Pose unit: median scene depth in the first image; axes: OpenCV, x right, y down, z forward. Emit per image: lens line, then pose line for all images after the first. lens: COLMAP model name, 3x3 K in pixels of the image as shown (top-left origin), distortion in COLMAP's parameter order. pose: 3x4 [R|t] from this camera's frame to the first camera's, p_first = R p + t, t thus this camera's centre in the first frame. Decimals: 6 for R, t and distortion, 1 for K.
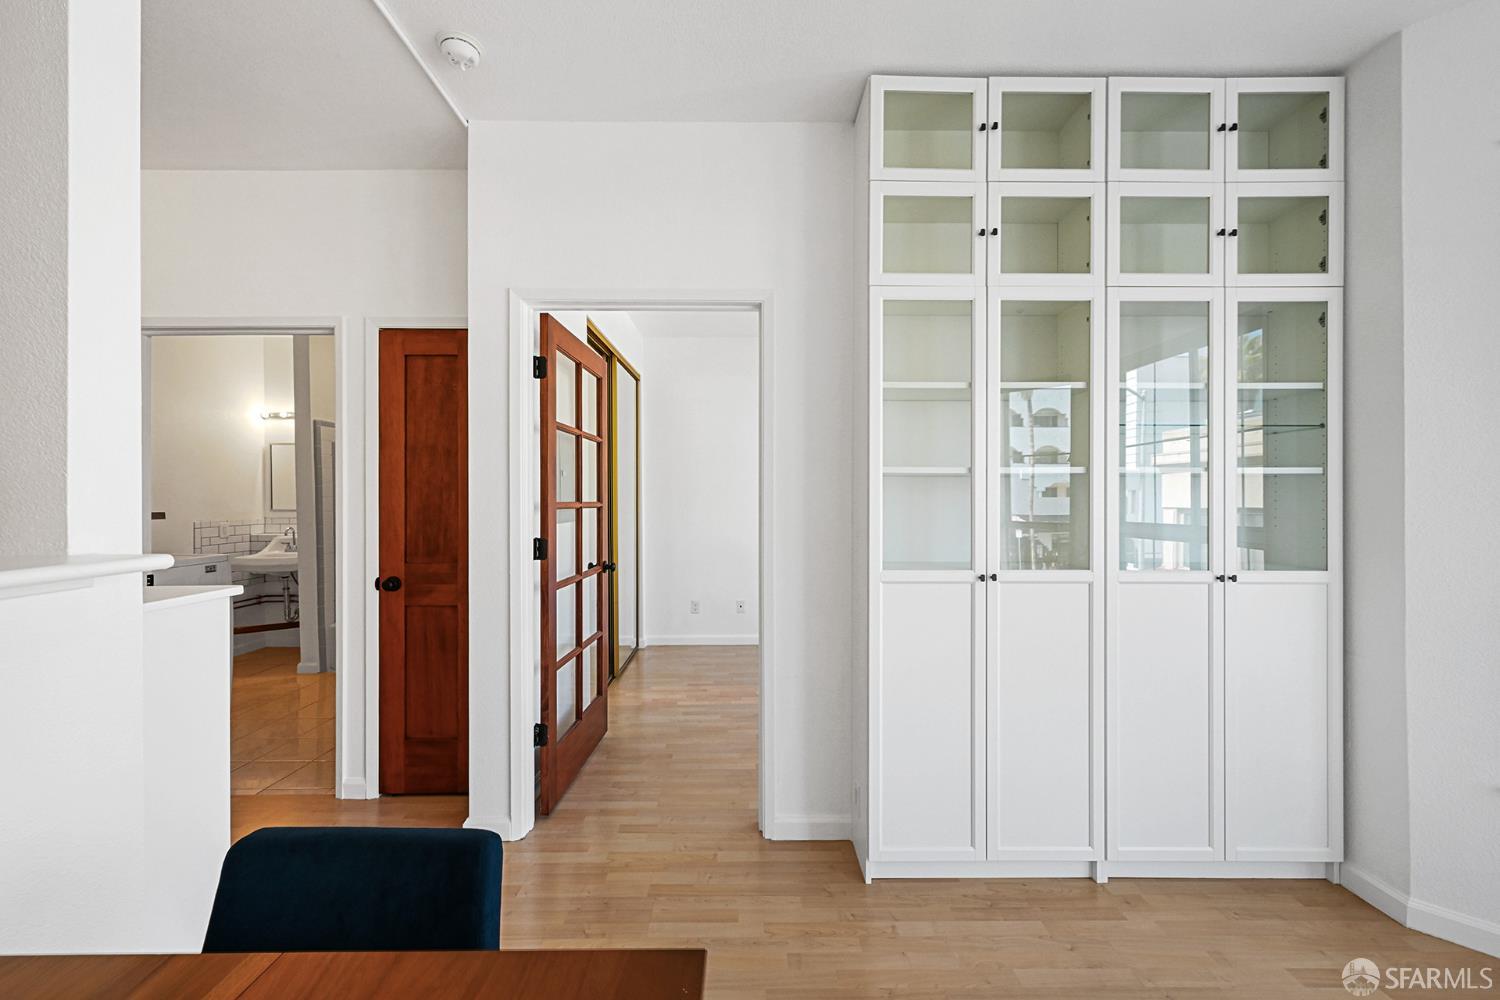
lens RADIAL K [[607.1, 0, 749.6], [0, 607.1, 495.8], [0, 0, 1]] dist [0.001913, 0.000267]
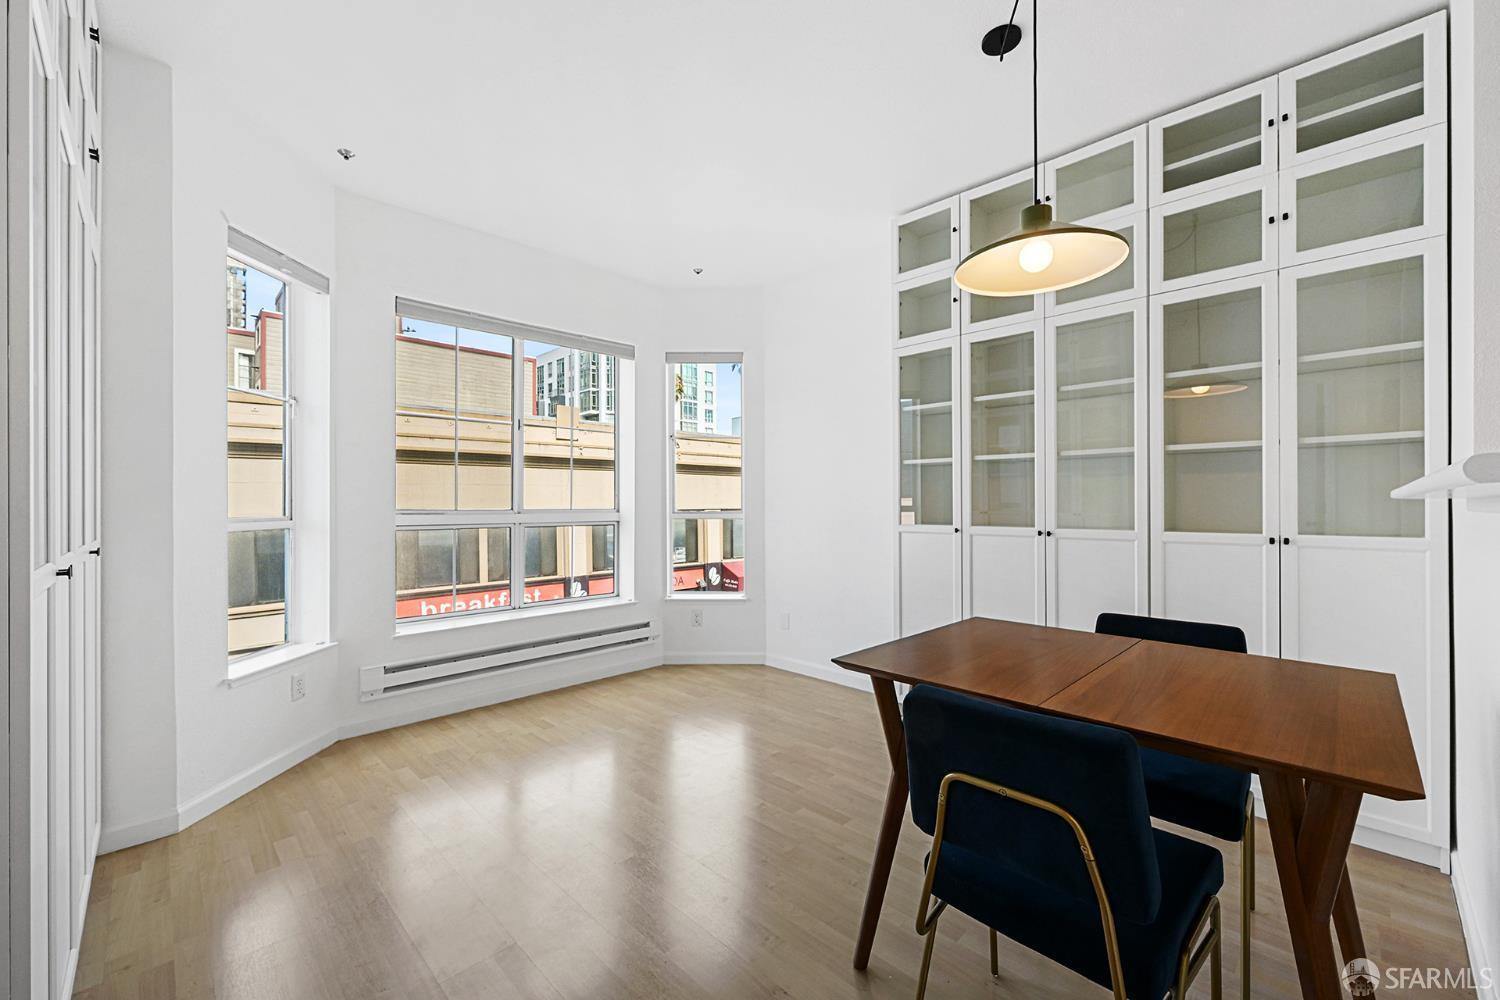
lens RADIAL K [[605.5, 0, 755.0], [0, 605.5, 501.7], [0, 0, 1]] dist [-0.000871, 0.000079]
pose [[-0.717281, 0.004153, 0.696771, -0.466999], [-0.003720, 0.999945, -0.009789, 0.072505], [-0.696774, -0.009613, -0.717227, 0.950608]]
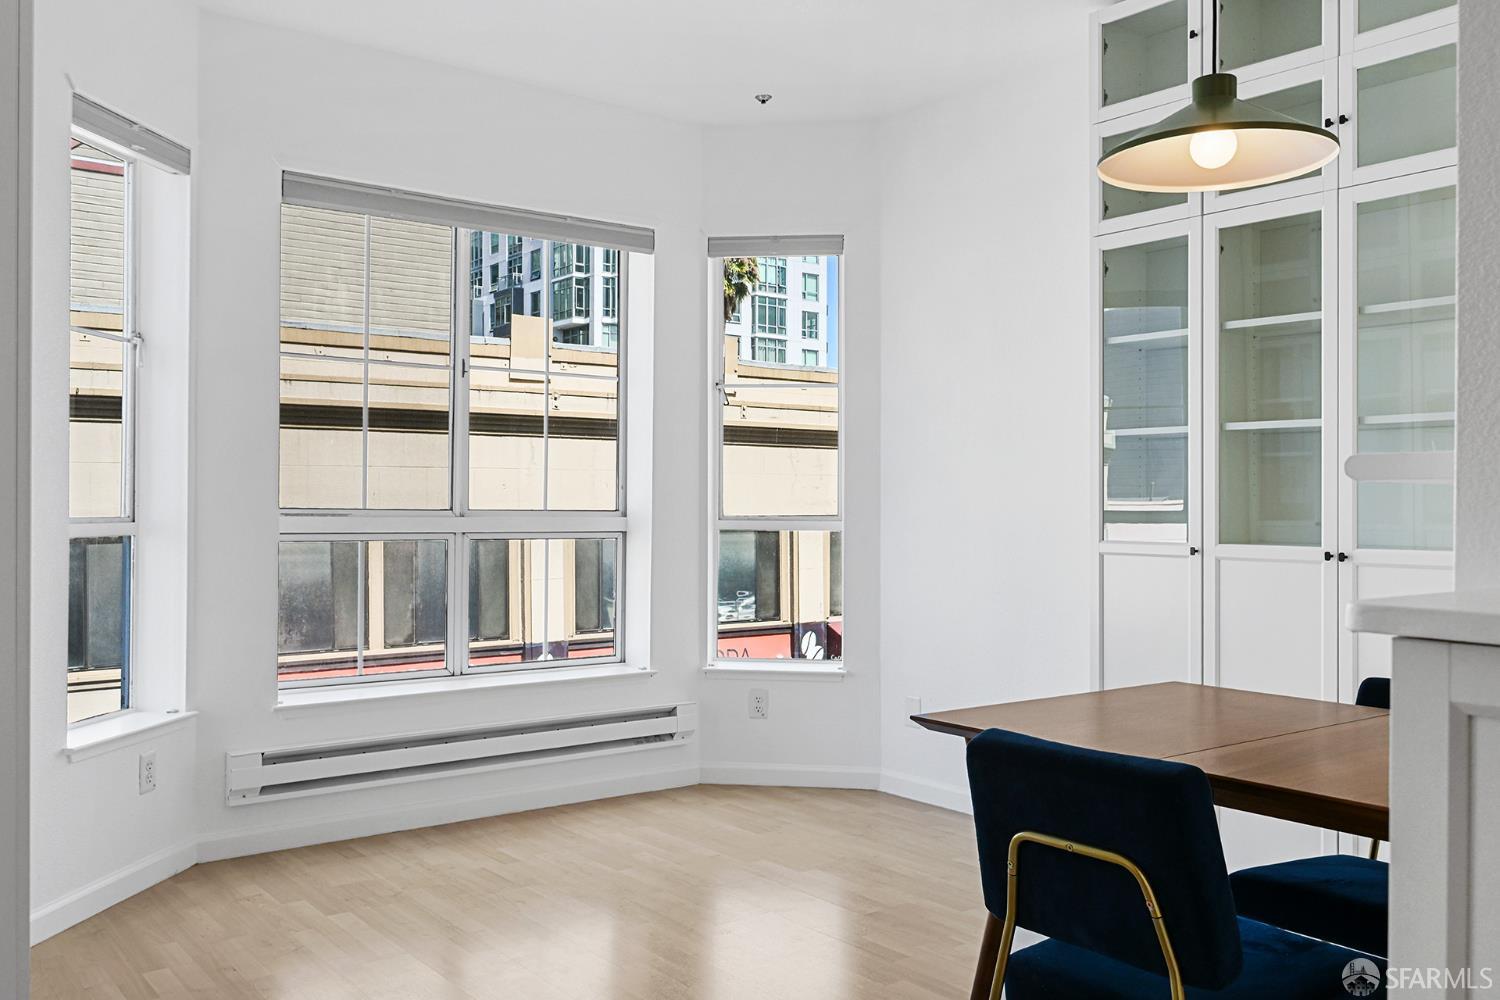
lens RADIAL K [[1275.3, 0, 750.0], [0, 1275.3, 500.0], [0, 0, 1]] dist [0.005383, -0.002909]
pose [[-0.624779, 0.000308, 0.780802, -0.812186], [-0.012692, 0.999864, -0.010550, 0.081245], [-0.780699, -0.016501, -0.624690, 1.171940]]
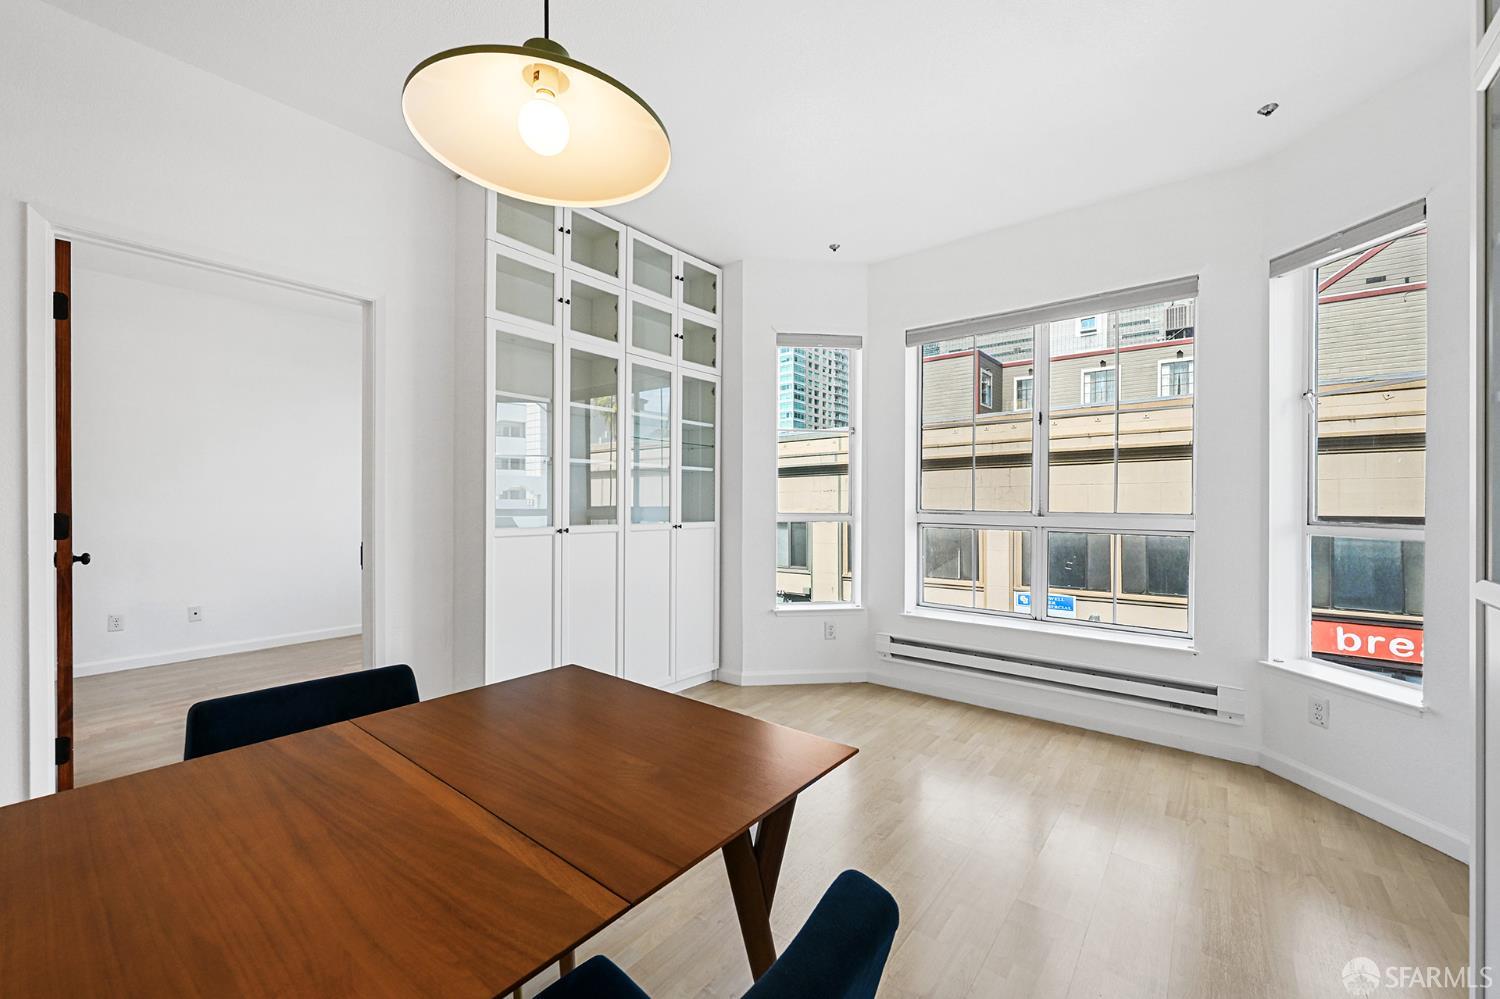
lens RADIAL K [[594.0, 0, 751.4], [0, 594.0, 503.6], [0, 0, 1]] dist [-0.001954, 0.000071]
pose [[0.627981, -0.000954, 0.778228, -0.453290], [-0.008265, 0.999935, 0.007895, 0.050405], [-0.778185, -0.011390, 0.627932, -0.284211]]
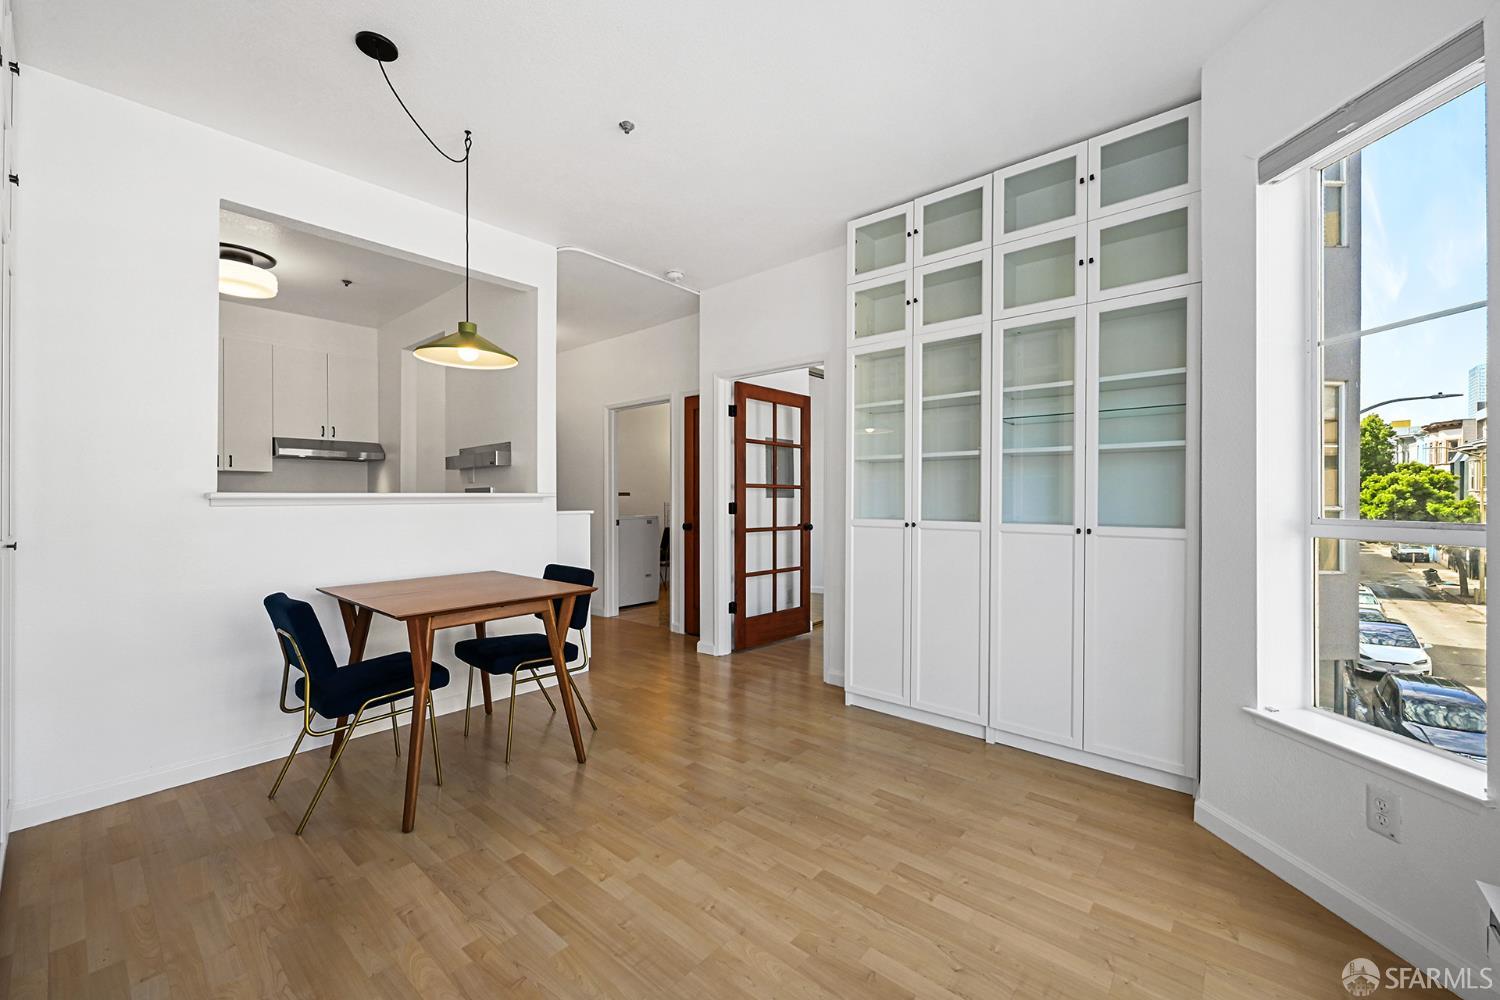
lens RADIAL K [[587.4, 0, 748.6], [0, 587.4, 498.7], [0, 0, 1]] dist [-0.002118, -0.000011]
pose [[0.753380, 0.002649, -0.657580, 1.053552], [-0.000496, 0.999994, 0.003461, 0.062433], [0.657585, -0.002282, 0.753377, -0.395930]]
